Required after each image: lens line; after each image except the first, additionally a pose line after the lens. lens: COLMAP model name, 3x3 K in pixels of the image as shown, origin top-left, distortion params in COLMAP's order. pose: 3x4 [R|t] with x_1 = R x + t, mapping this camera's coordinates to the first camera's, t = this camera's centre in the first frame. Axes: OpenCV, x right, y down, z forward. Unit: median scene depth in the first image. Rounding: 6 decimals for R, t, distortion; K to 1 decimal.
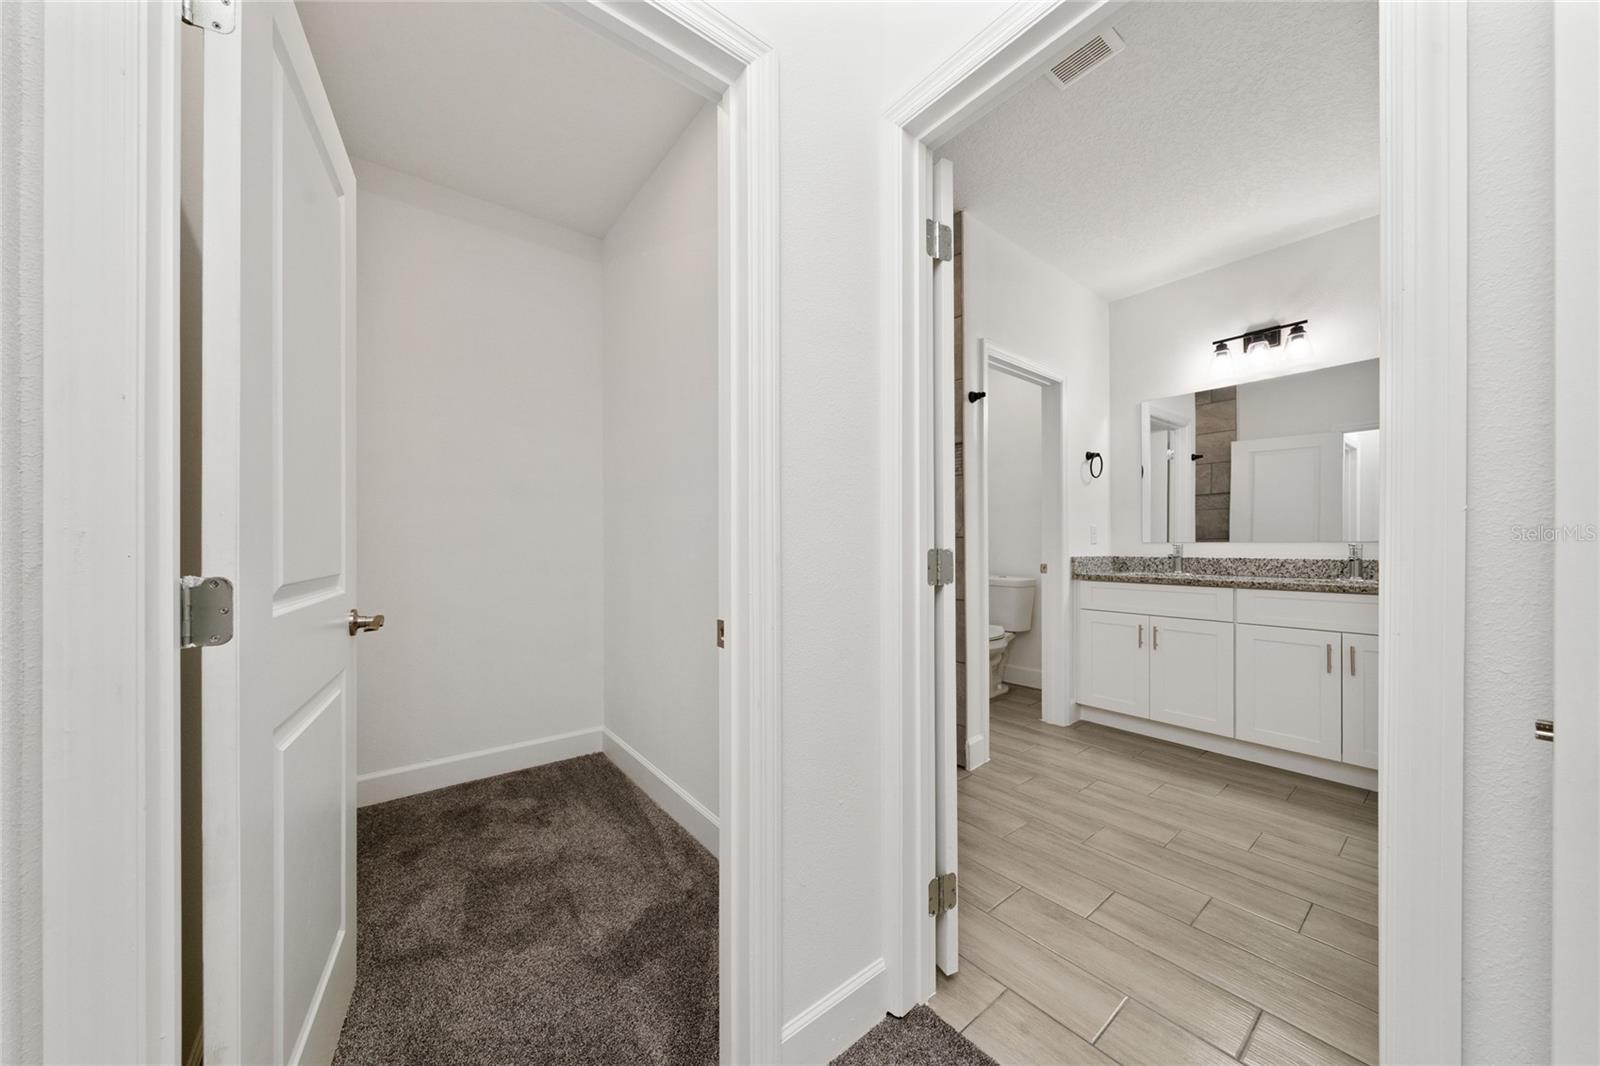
lens RADIAL K [[548.0, 0, 800.6], [0, 548.0, 540.7], [0, 0, 1]] dist [0.000486, 0.000029]
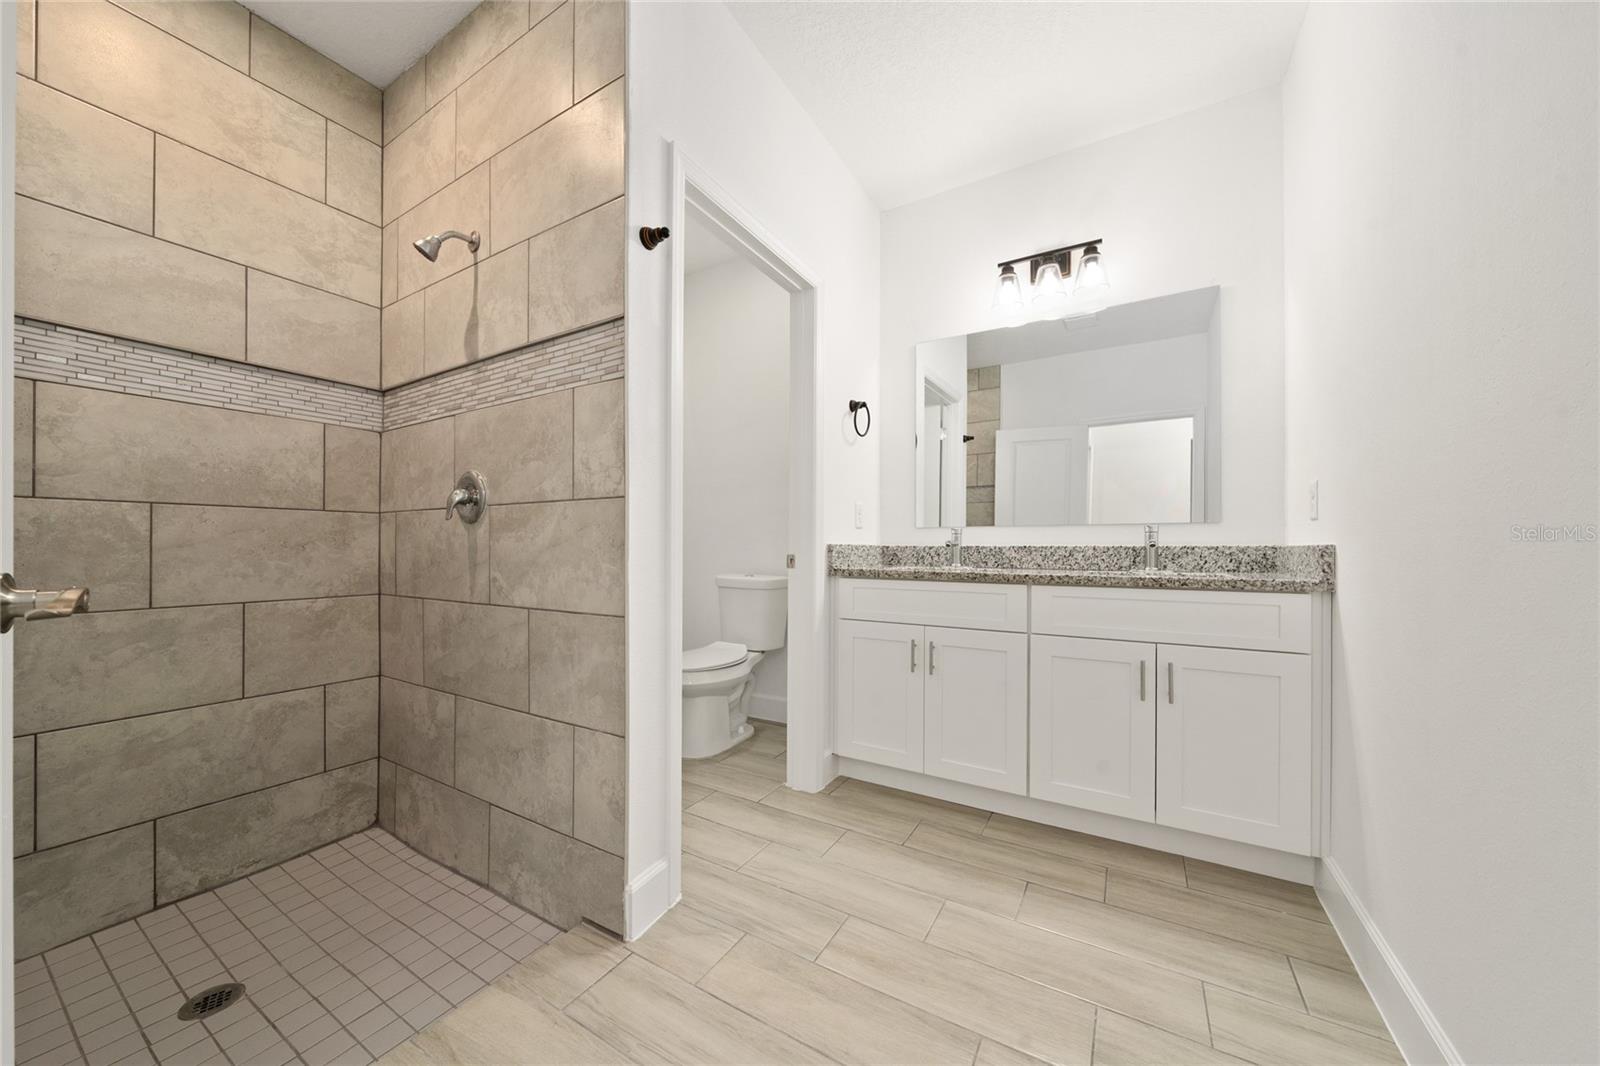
lens RADIAL K [[548.0, 0, 801.8], [0, 548.0, 546.3], [0, 0, 1]] dist [0.000486, 0.000029]
pose [[0.936360, 0.006230, 0.350986, 0.230041], [-0.007402, 0.999971, 0.001998, 0.032421], [-0.350963, -0.004468, 0.936379, 0.378541]]
